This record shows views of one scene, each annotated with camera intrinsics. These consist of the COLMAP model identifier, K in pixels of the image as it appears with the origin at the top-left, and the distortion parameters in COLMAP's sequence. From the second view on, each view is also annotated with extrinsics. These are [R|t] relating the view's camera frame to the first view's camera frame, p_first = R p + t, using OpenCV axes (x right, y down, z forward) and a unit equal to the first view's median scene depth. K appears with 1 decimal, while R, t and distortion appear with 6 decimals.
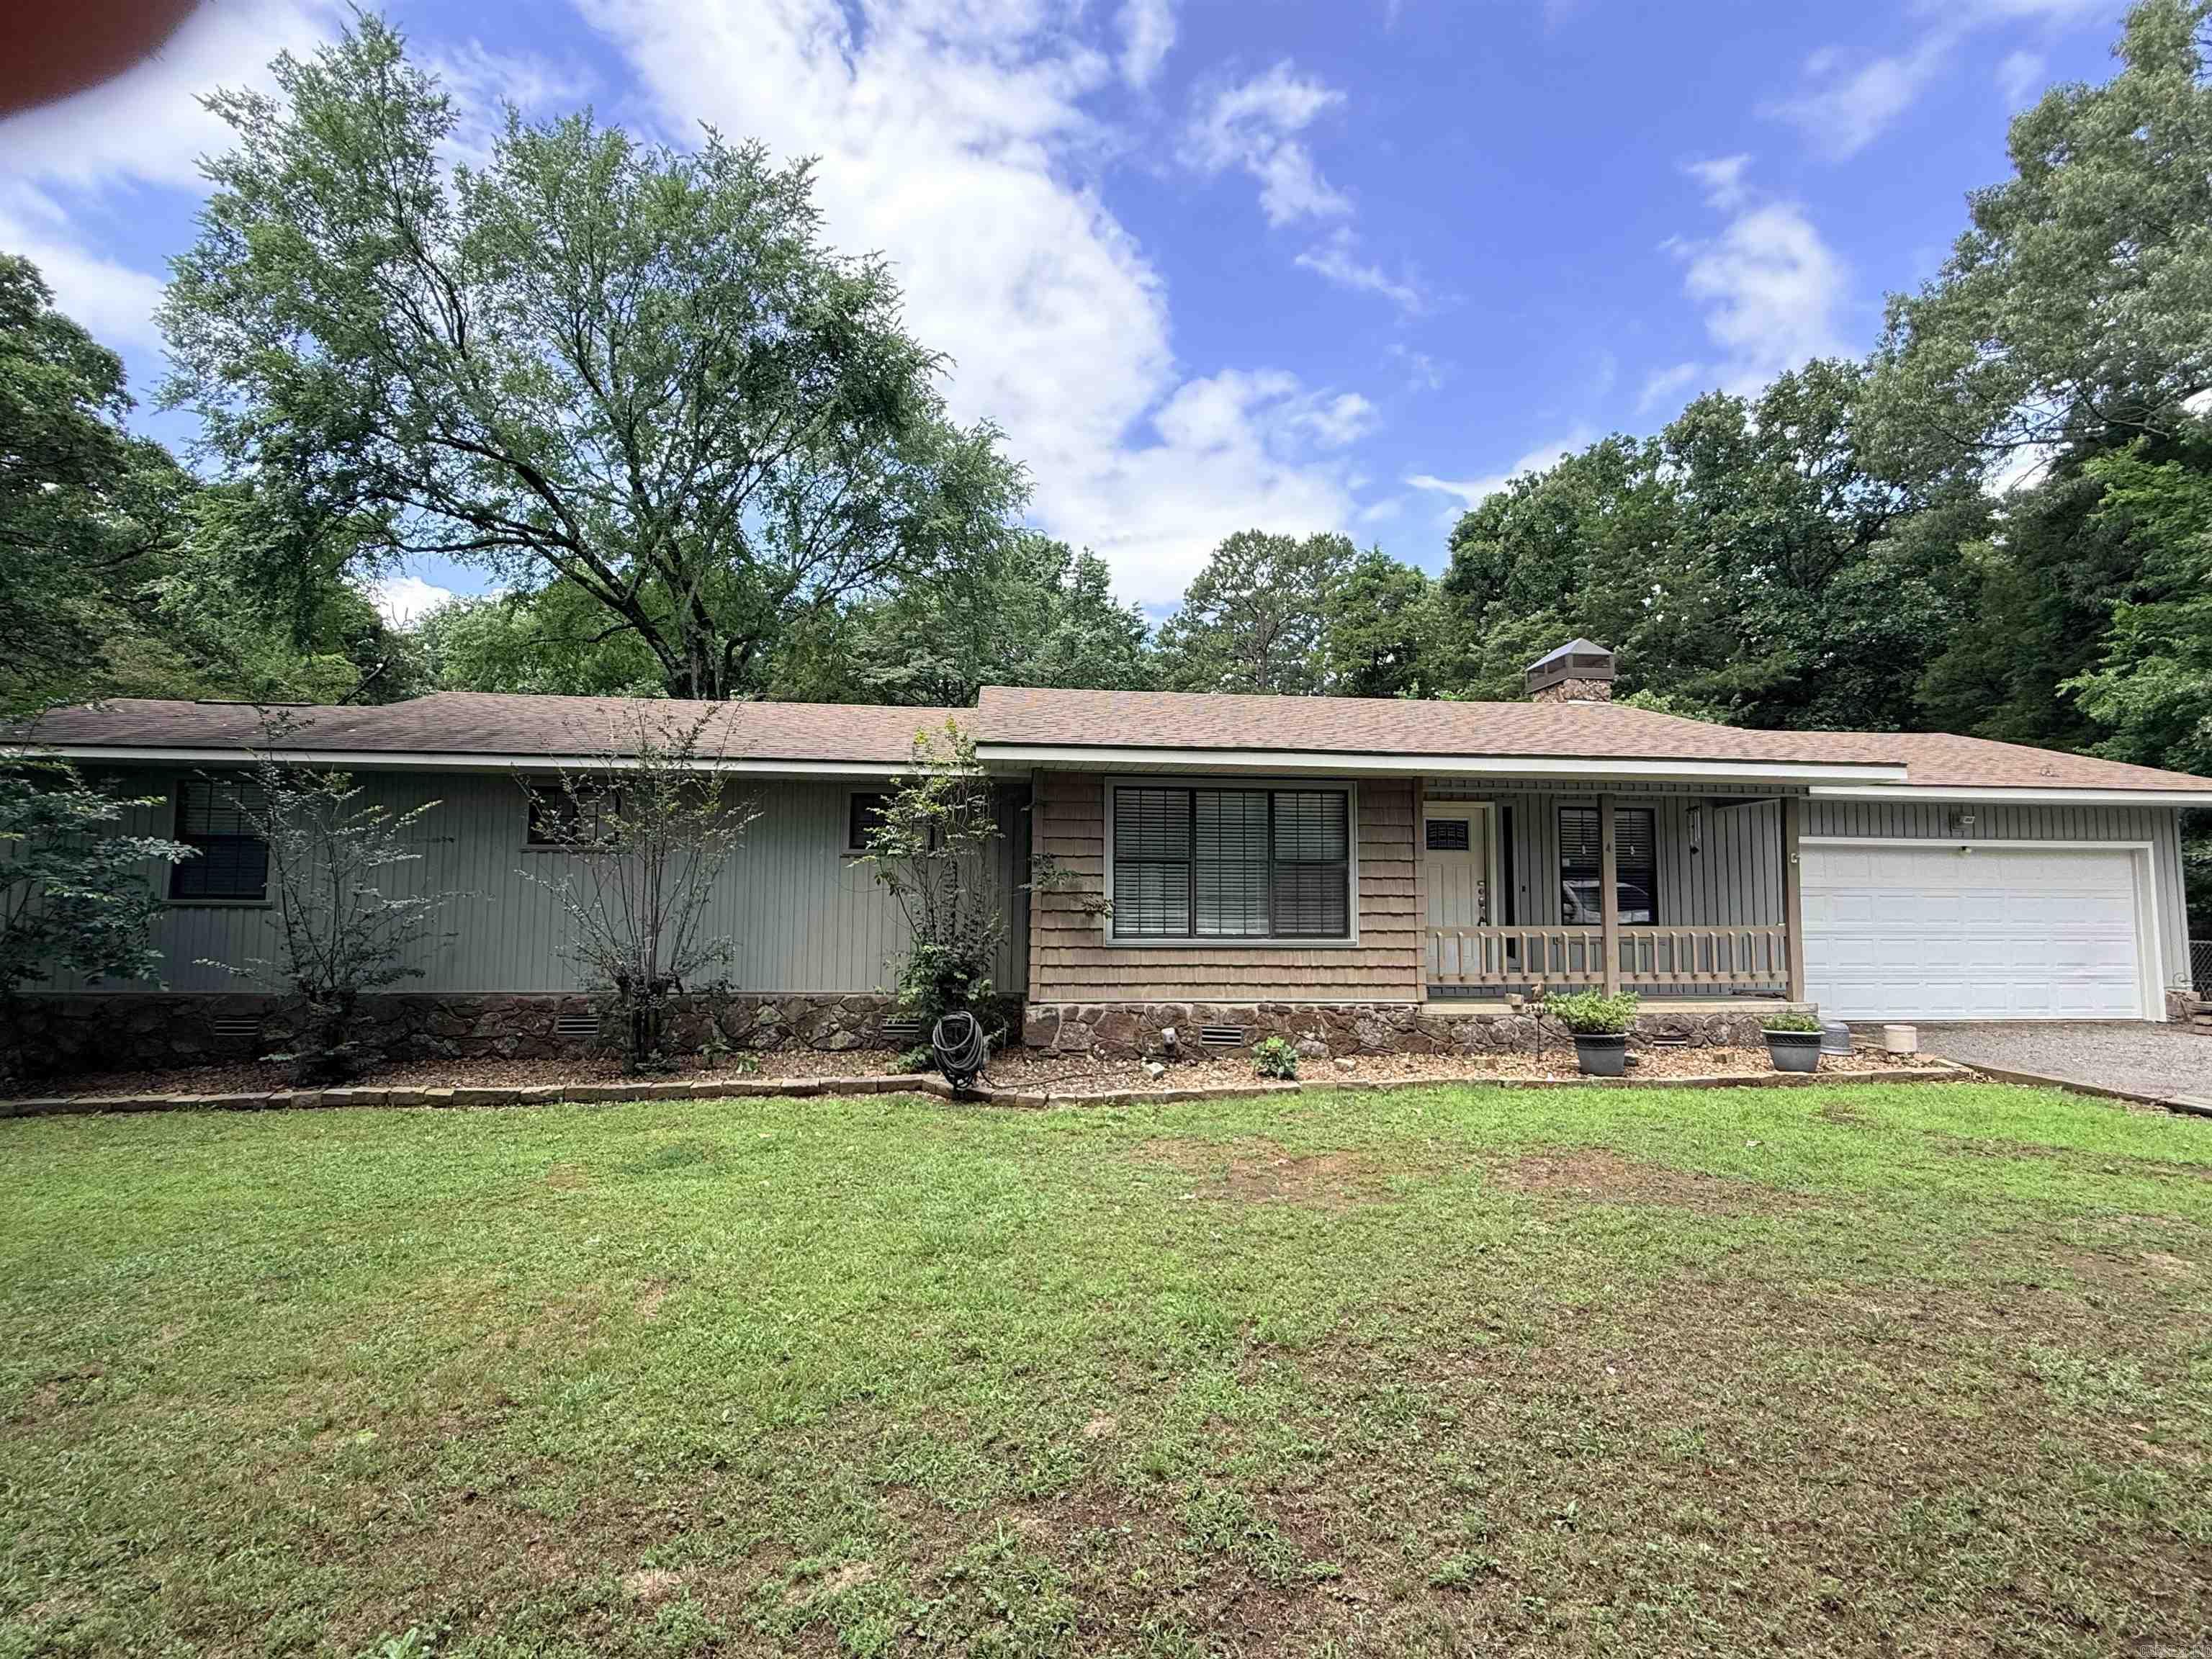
lens RADIAL K [[1009.7, 0, 1100.0], [0, 1009.7, 817.4], [0, 0, 1]] dist [-0.003641, 0.001137]
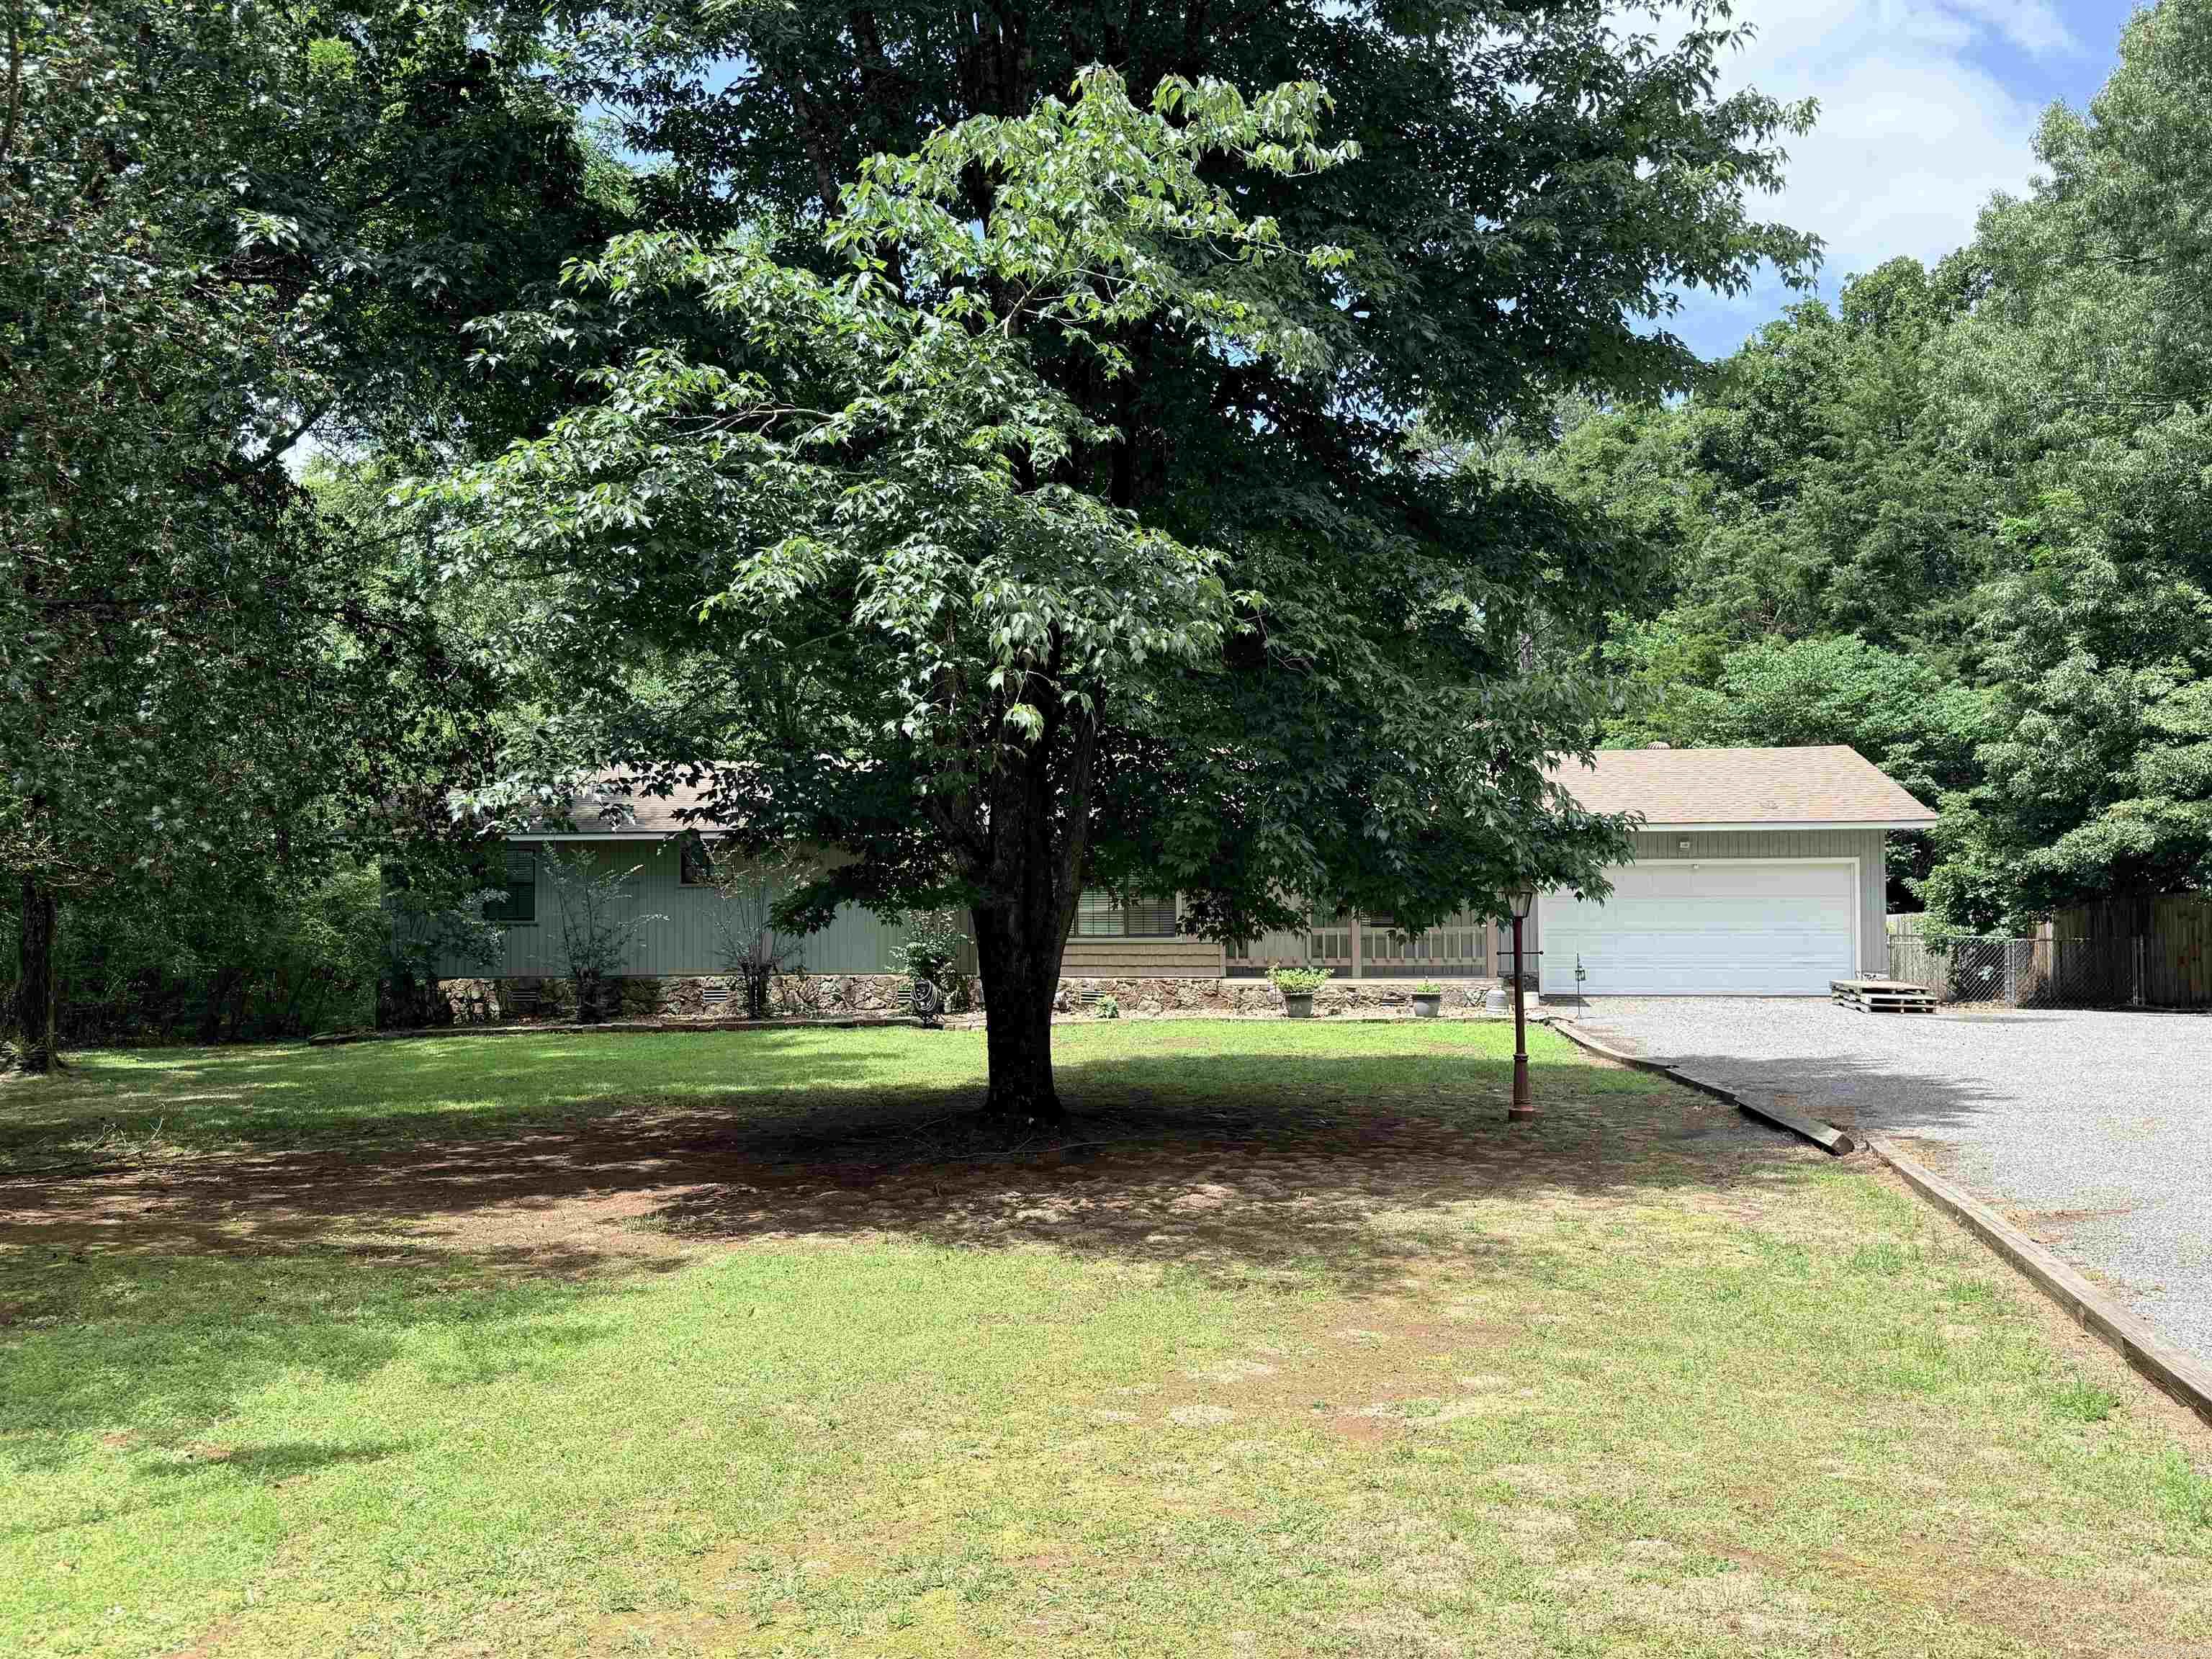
lens RADIAL K [[1820.8, 0, 1092.2], [0, 1820.8, 790.9], [0, 0, 1]] dist [0.080976, -0.078911]
pose [[0.981647, -0.022822, -0.189338, 0.668133], [0.031264, 0.998640, 0.041725, -0.233237], [0.188128, -0.046879, 0.981025, -1.824735]]
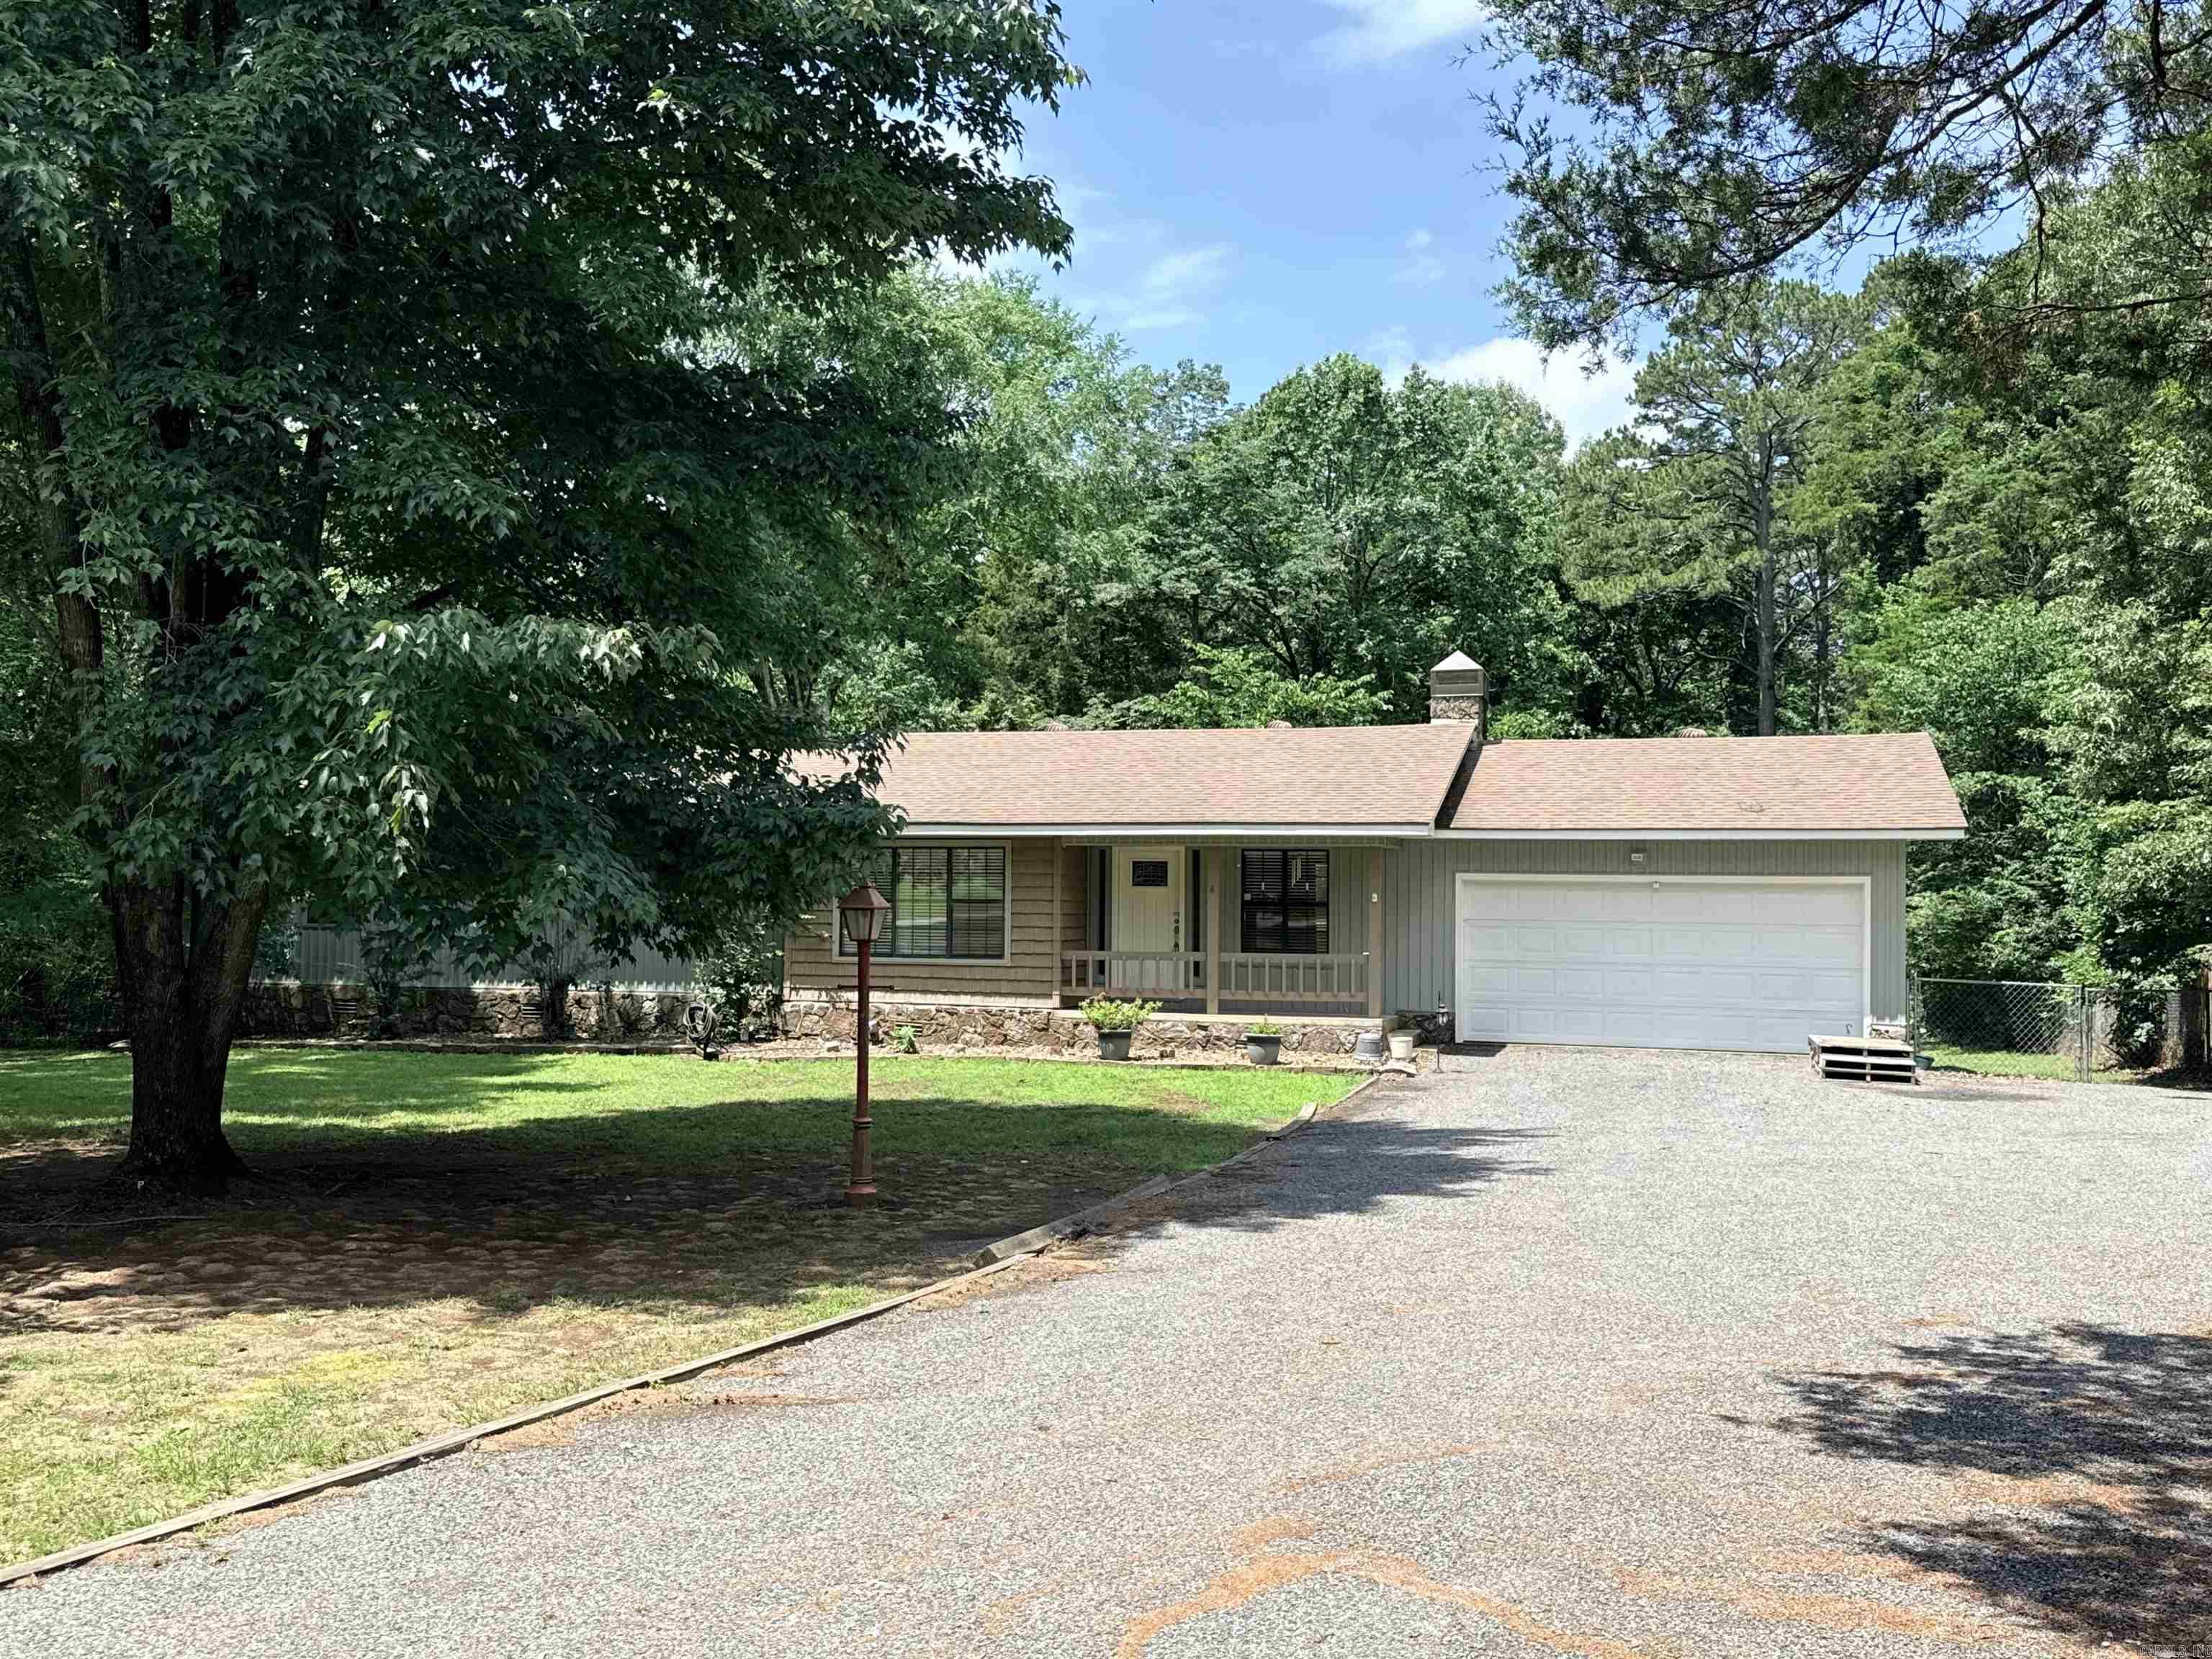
lens RADIAL K [[1964.3, 0, 1115.1], [0, 1964.3, 848.5], [0, 0, 1]] dist [0.119020, -0.033247]
pose [[0.925115, -0.005010, -0.379654, 1.374611], [0.030903, 0.997589, 0.062138, -0.183087], [0.378427, -0.069217, 0.923039, -1.334332]]
